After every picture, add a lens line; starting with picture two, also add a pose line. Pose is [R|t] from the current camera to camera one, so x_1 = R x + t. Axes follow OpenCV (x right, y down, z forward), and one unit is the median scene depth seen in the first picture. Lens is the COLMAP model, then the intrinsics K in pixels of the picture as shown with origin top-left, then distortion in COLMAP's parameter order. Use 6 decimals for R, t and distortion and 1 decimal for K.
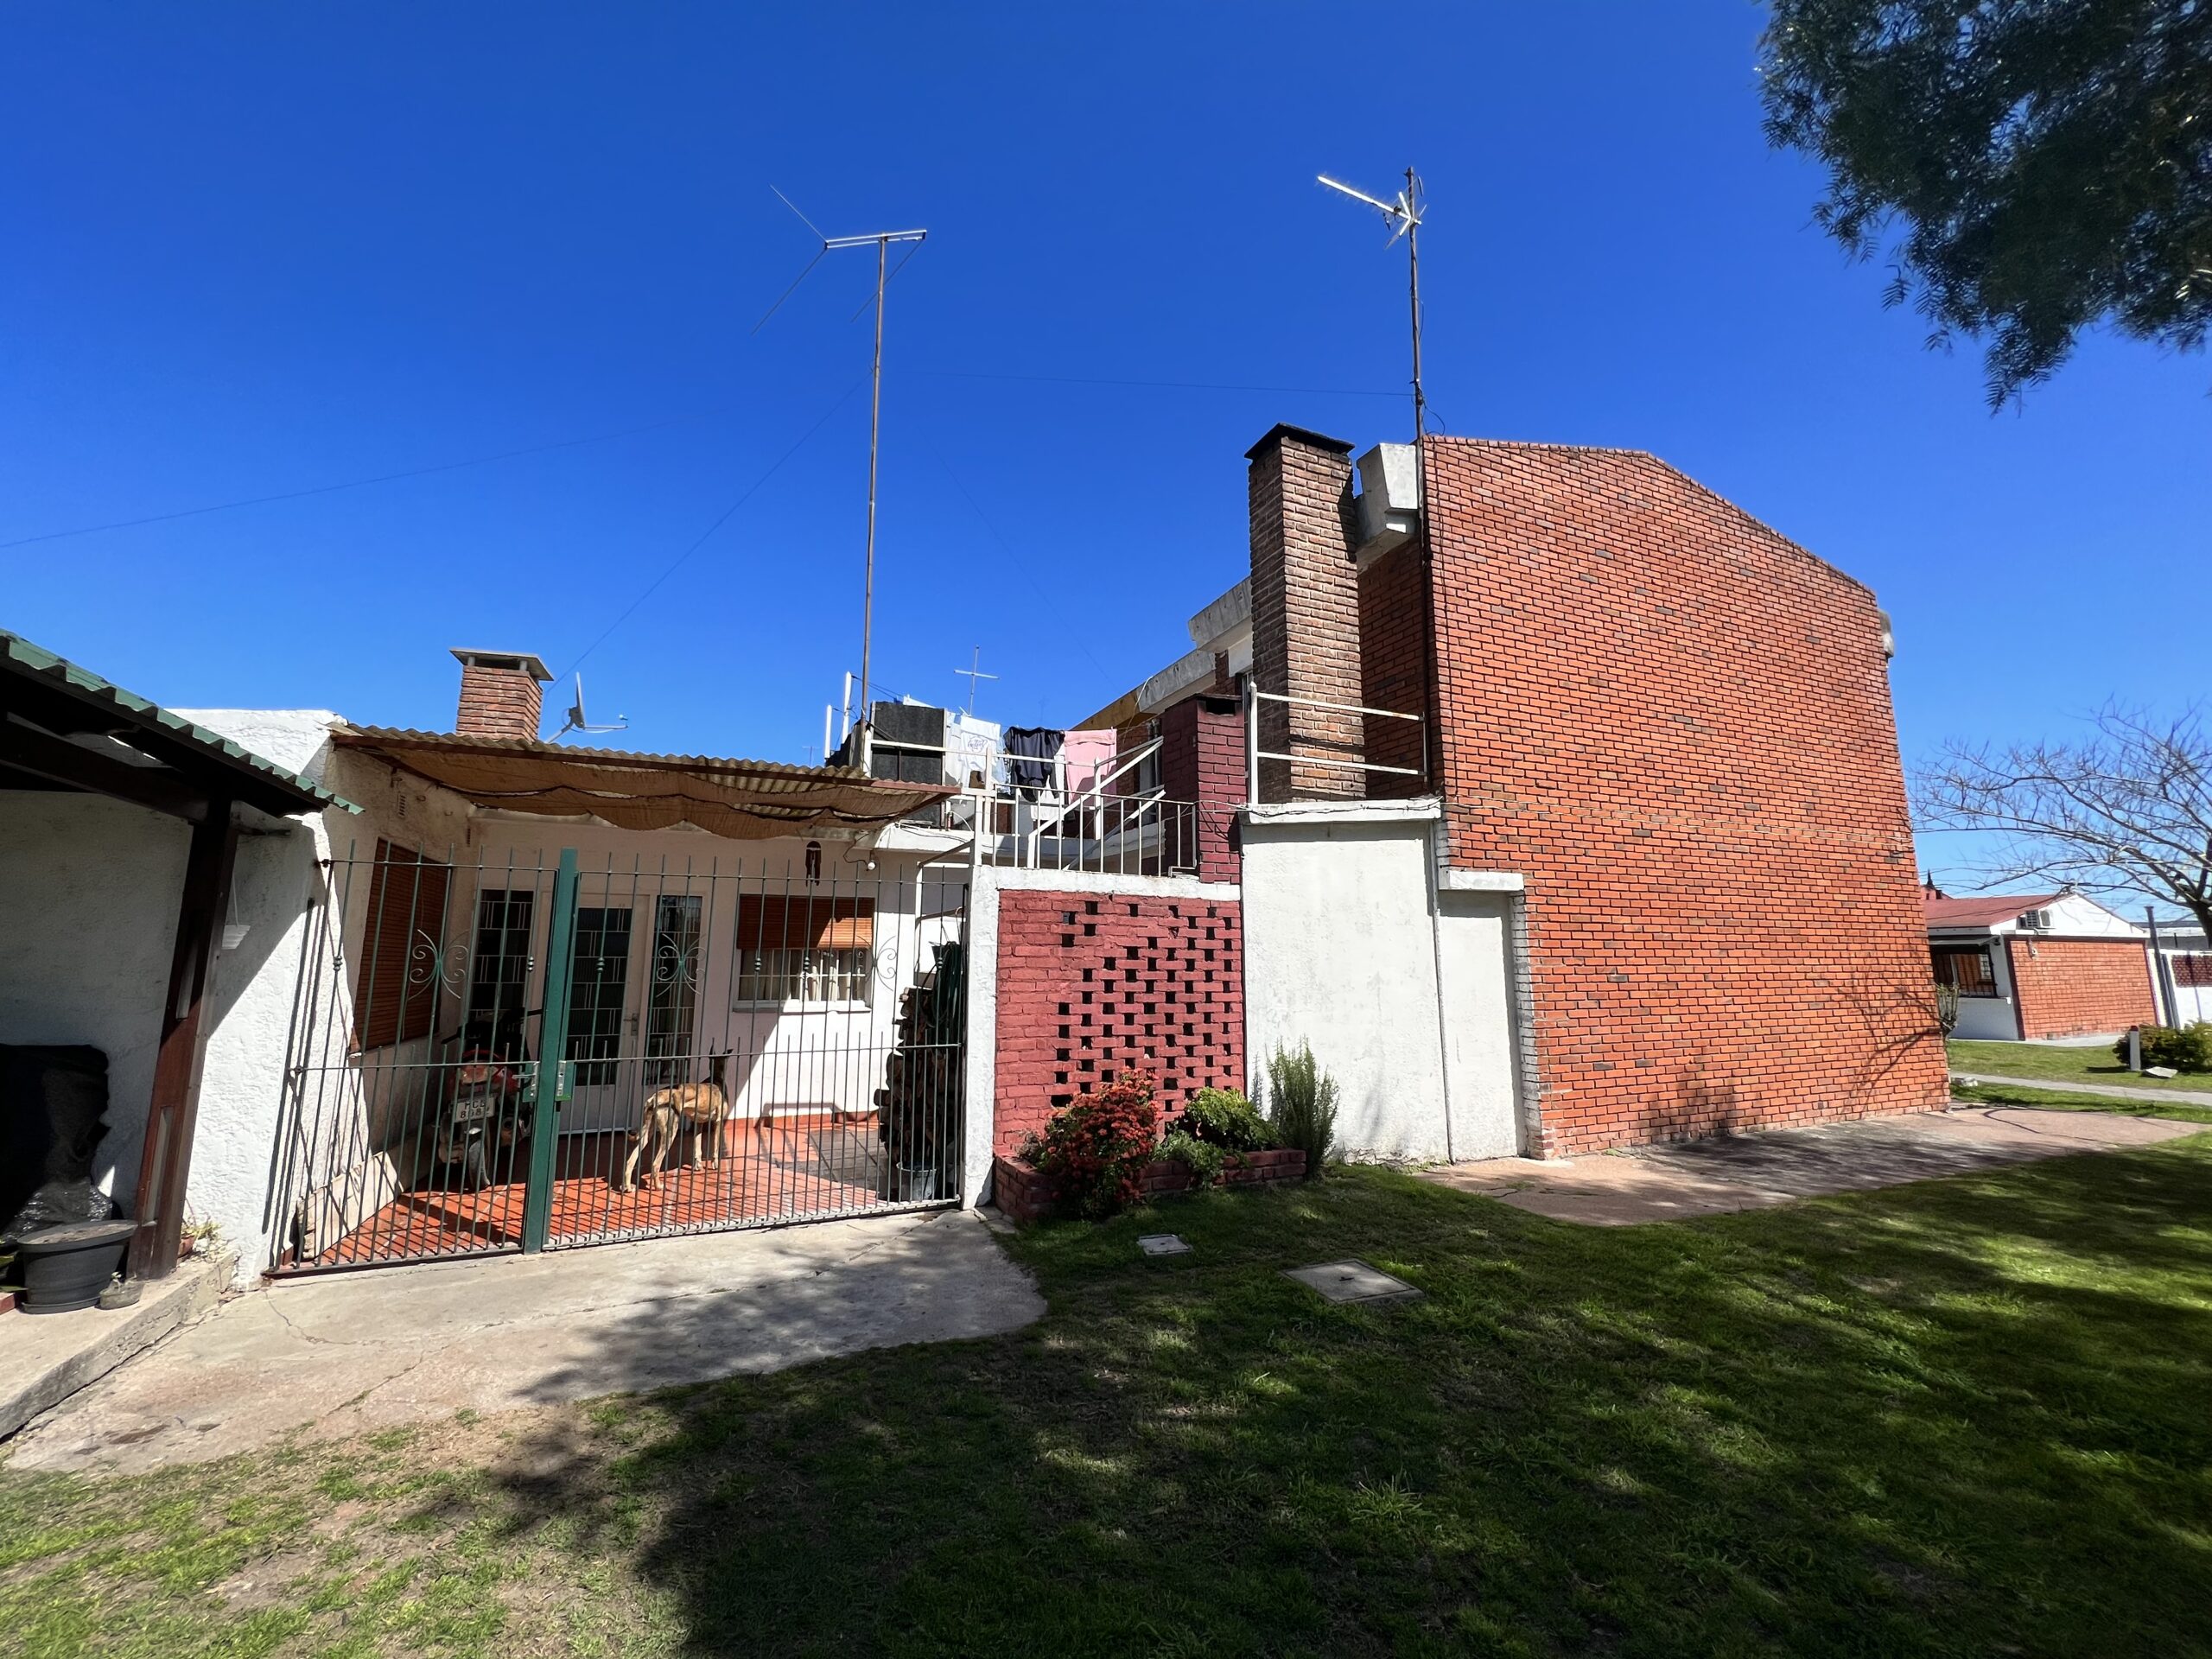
lens RADIAL K [[883.9, 0, 1096.1], [0, 883.9, 821.5], [0, 0, 1]] dist [-0.001582, 0.001035]
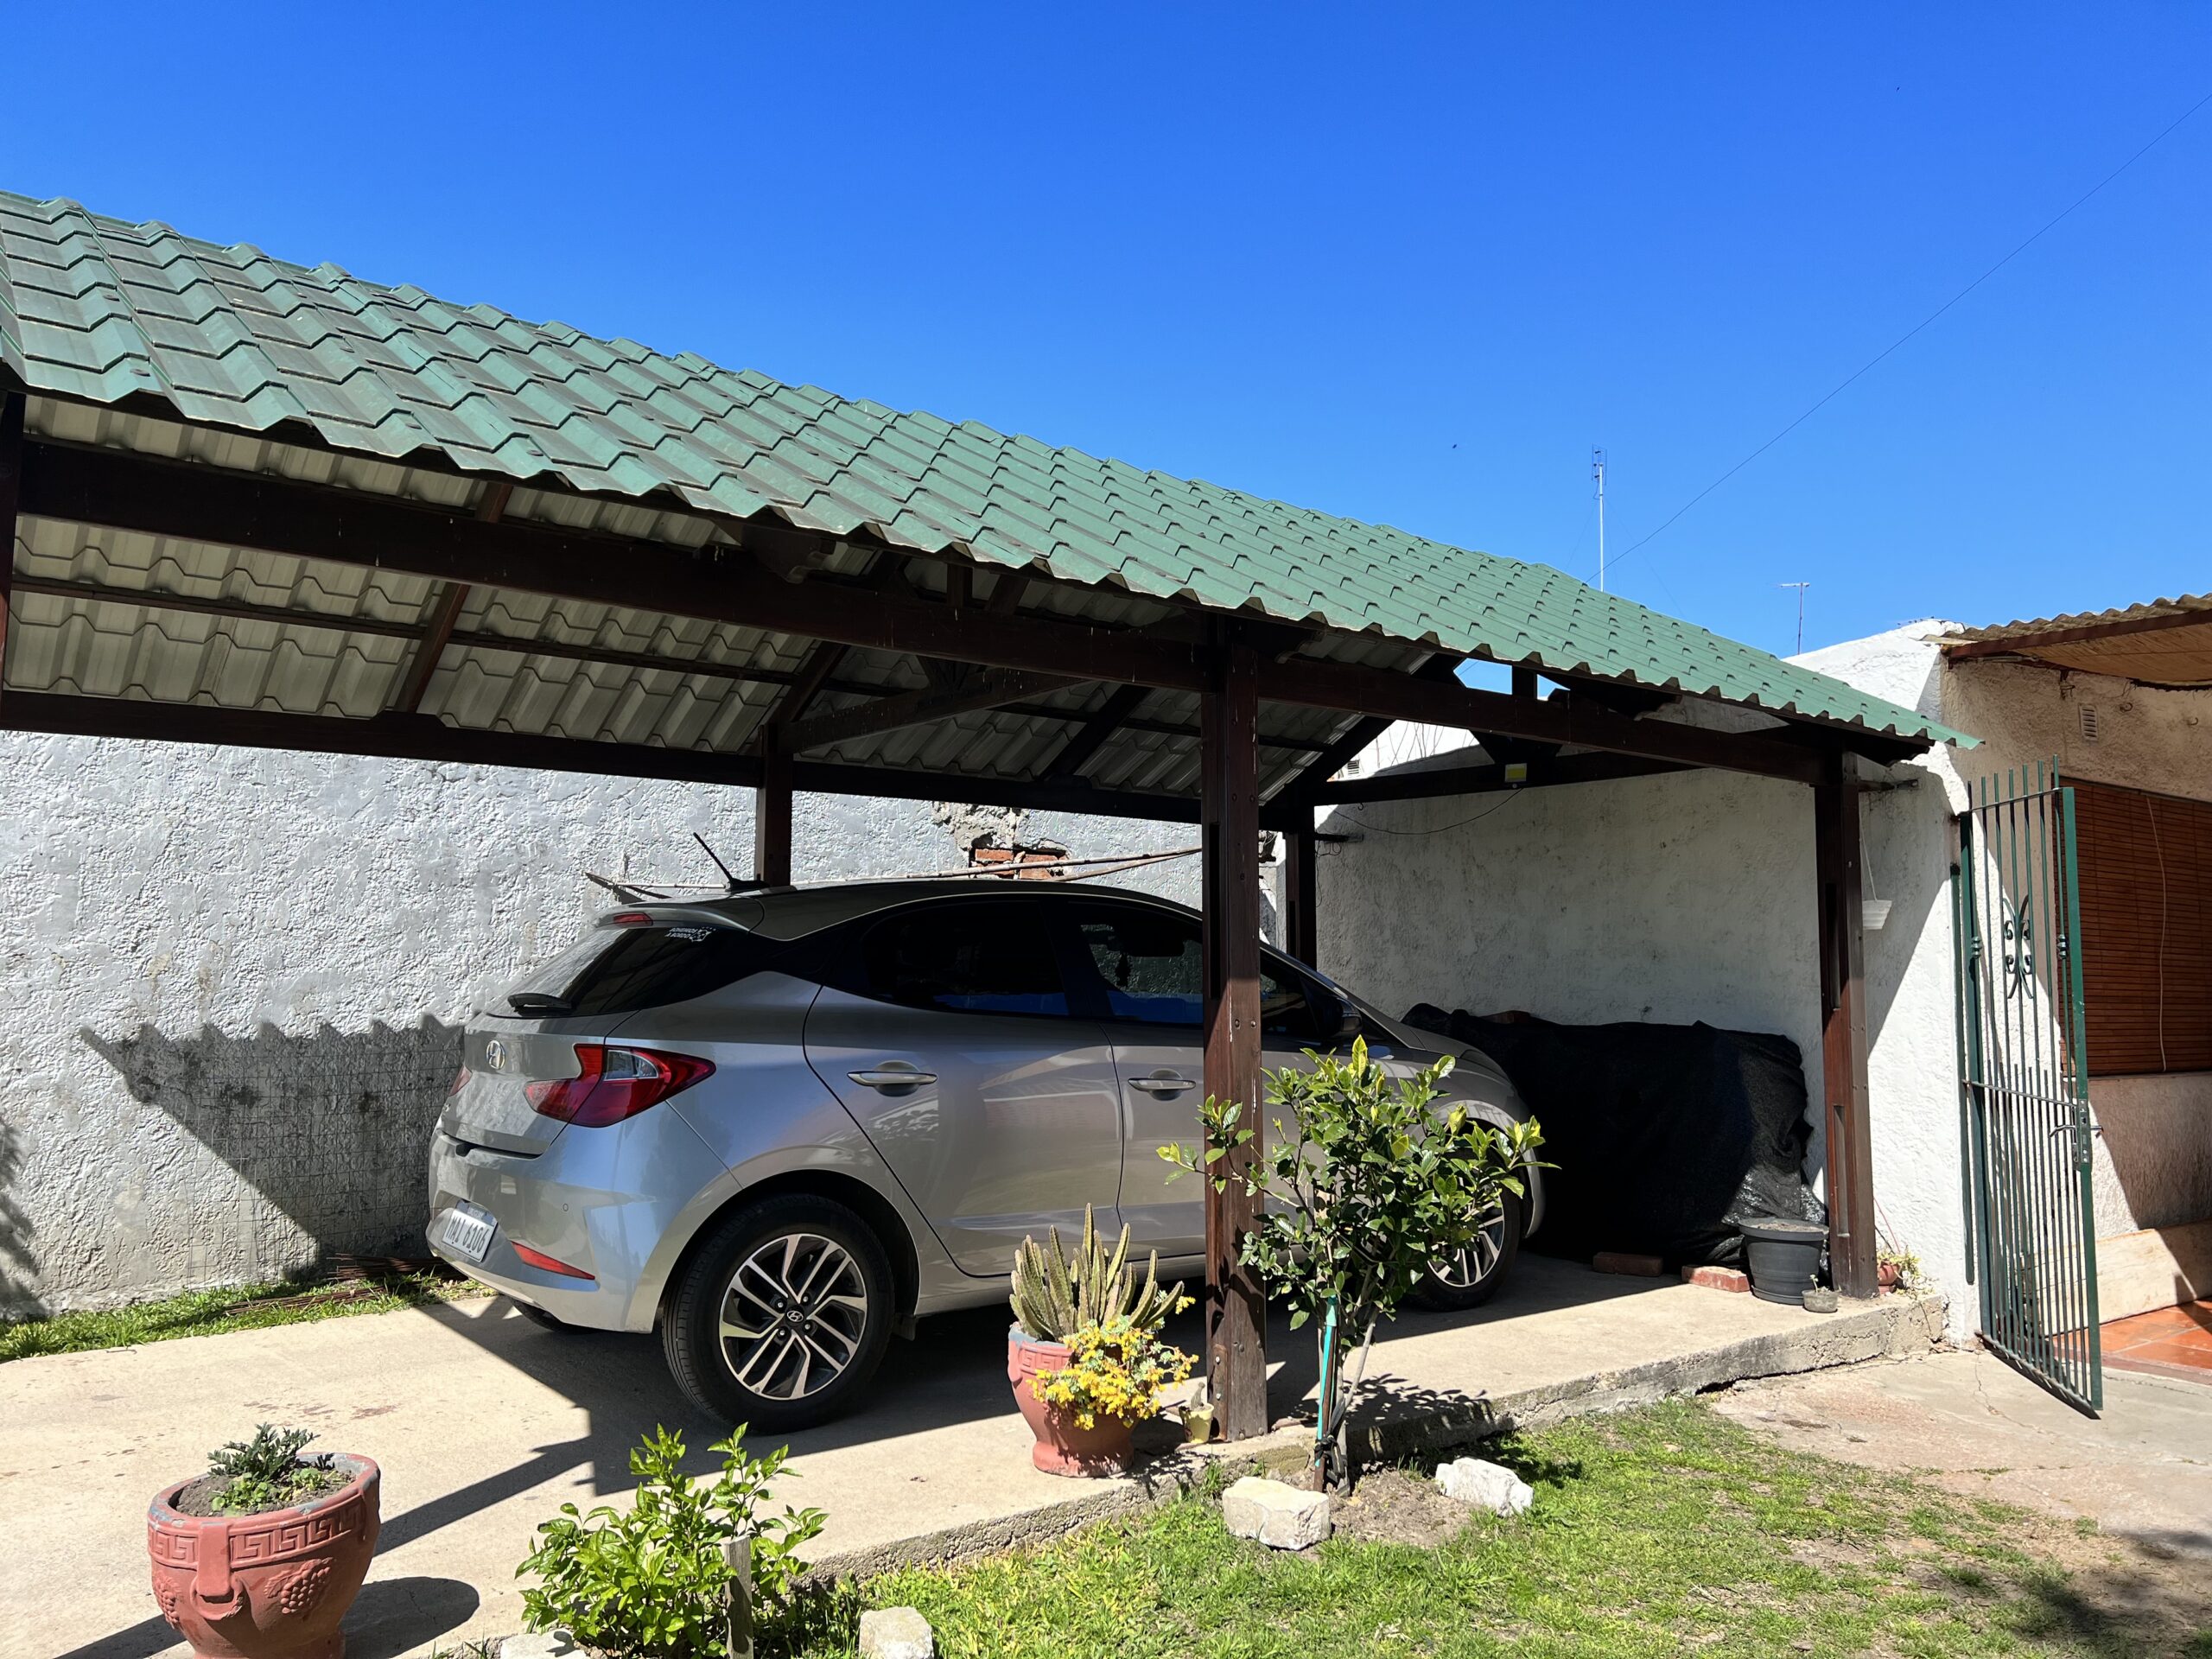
lens RADIAL K [[1655.9, 0, 1115.0], [0, 1655.9, 819.0], [0, 0, 1]] dist [0.061669, -0.069529]
pose [[0.221956, -0.086138, -0.971244, 0.280618], [0.139690, 0.988624, -0.055756, 0.020893], [0.964999, -0.123298, 0.231464, -0.029887]]
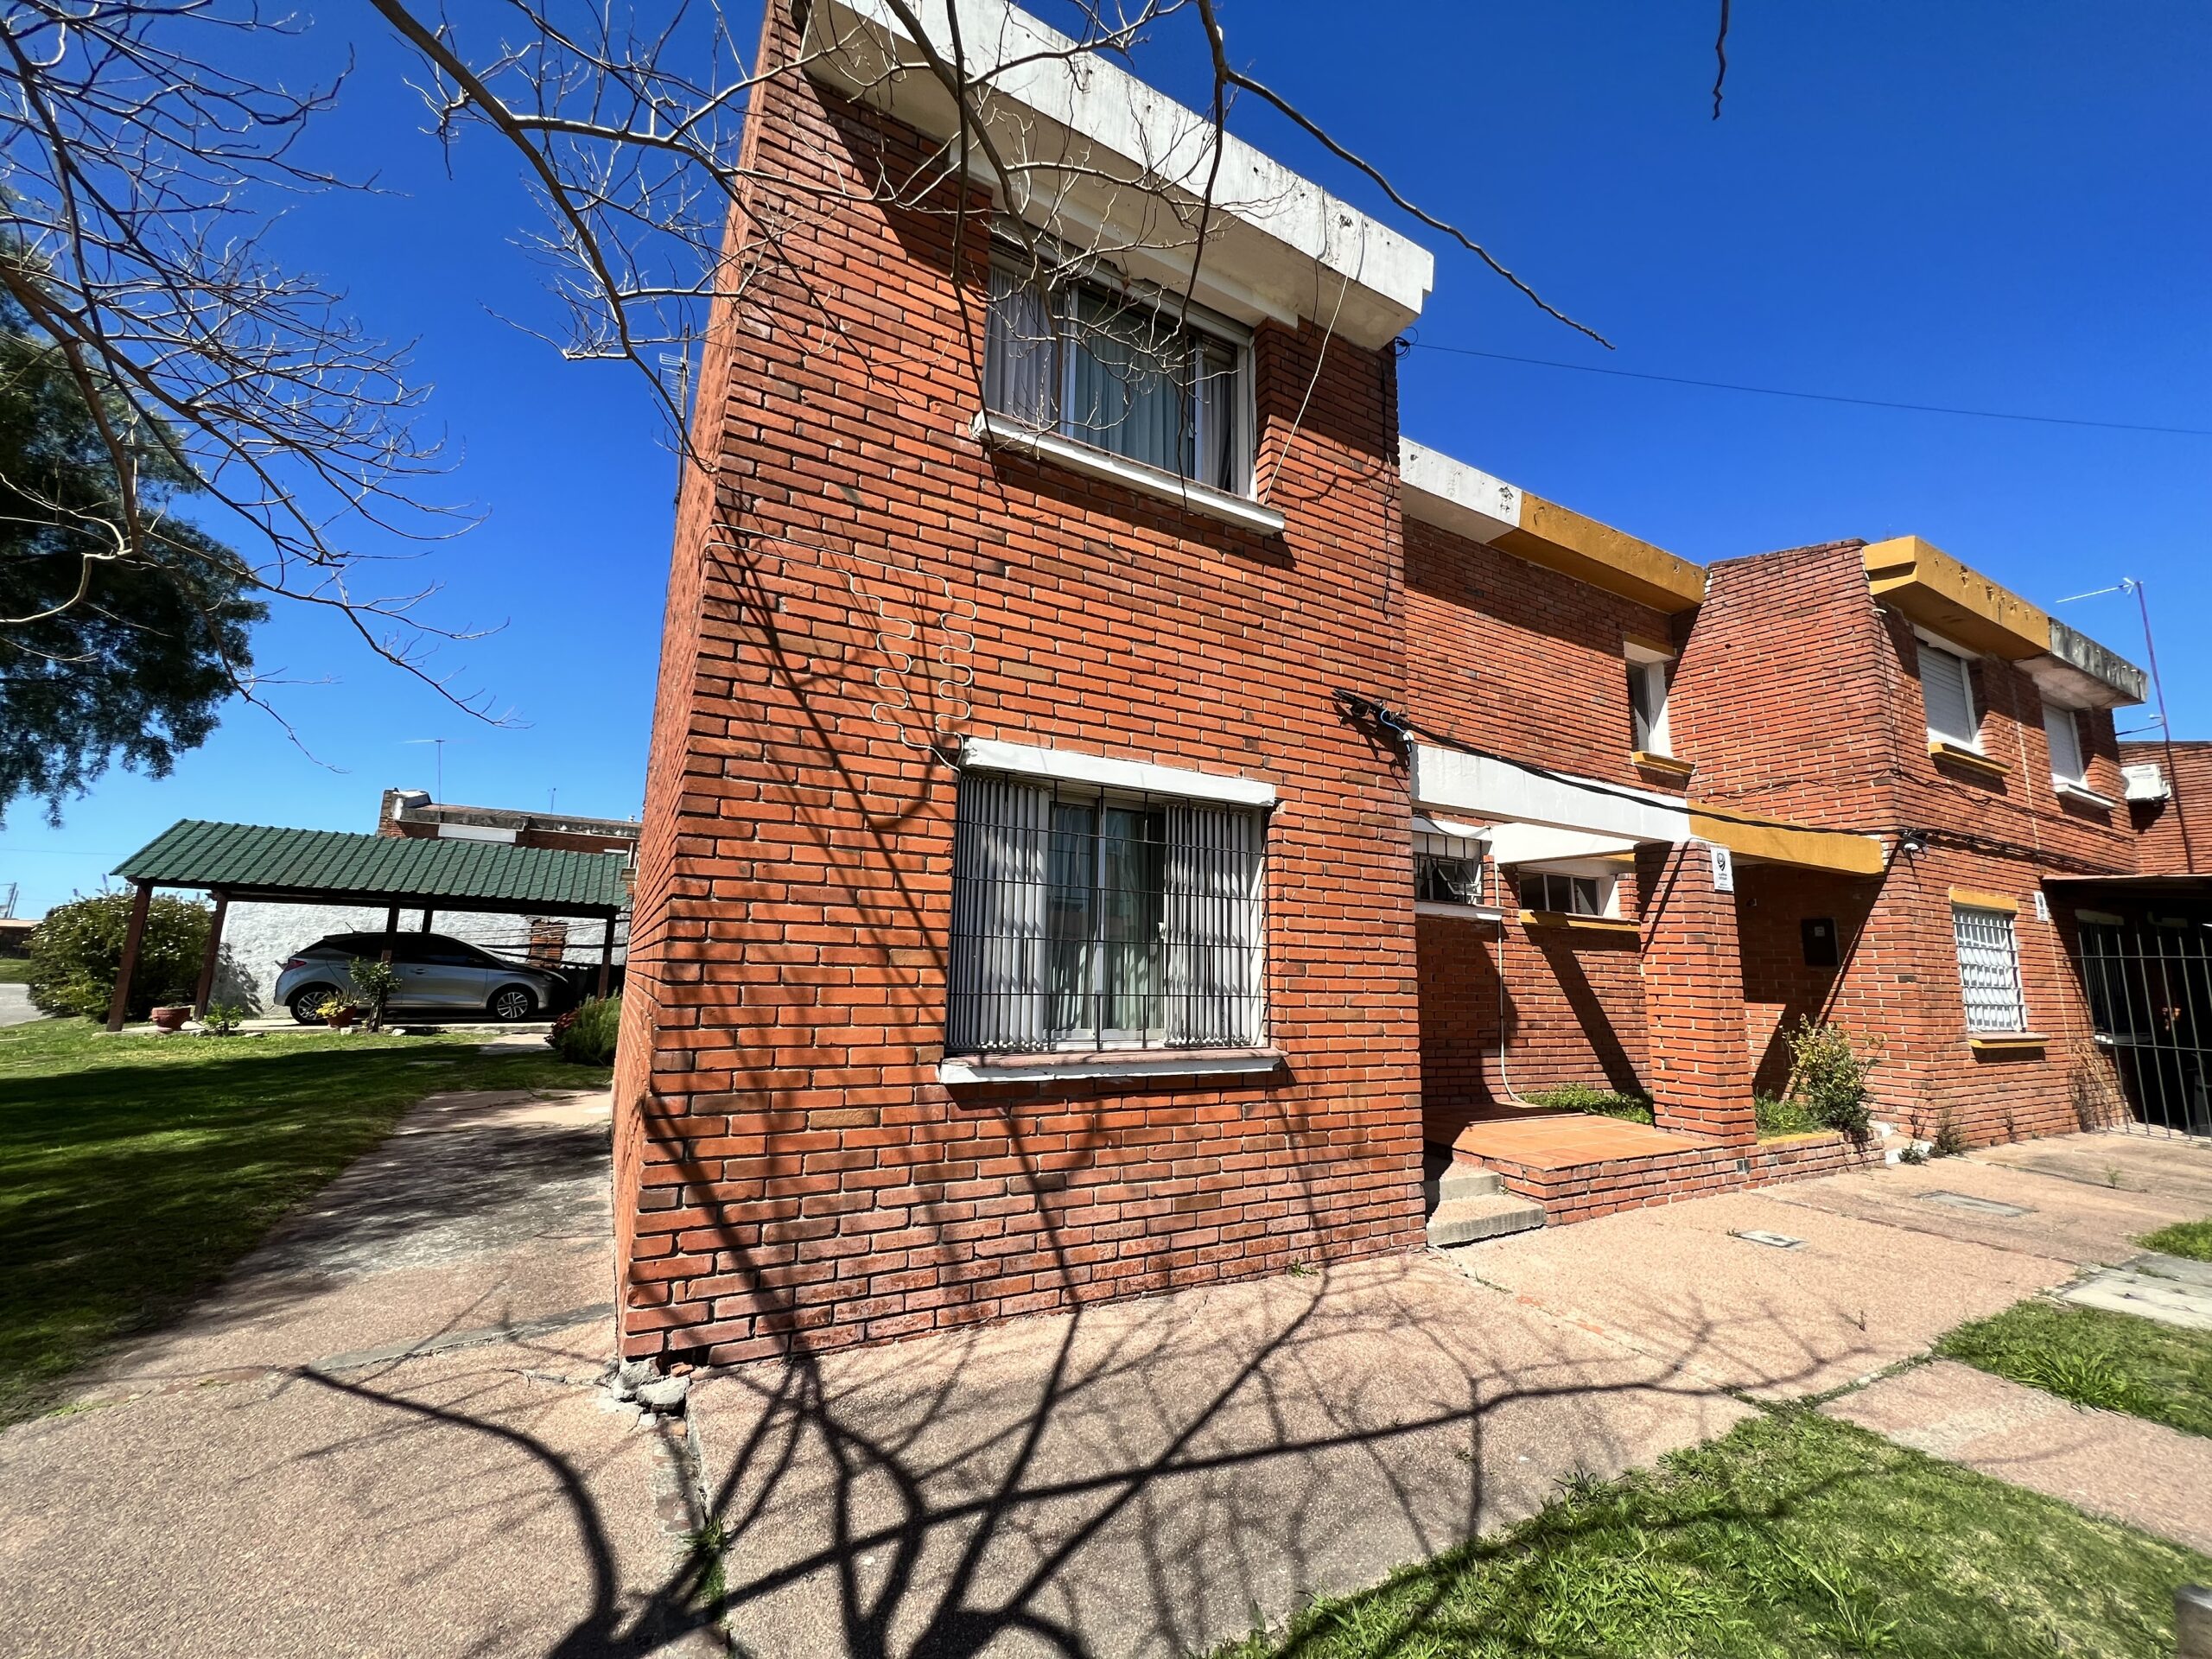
lens RADIAL K [[883.9, 0, 1095.8], [0, 883.9, 818.2], [0, 0, 1]] dist [-0.001582, 0.001035]
pose [[0.093229, -0.172118, -0.980655, 2.130487], [0.128161, 0.978825, -0.159613, 0.341738], [0.987362, -0.110802, 0.113314, 1.866092]]
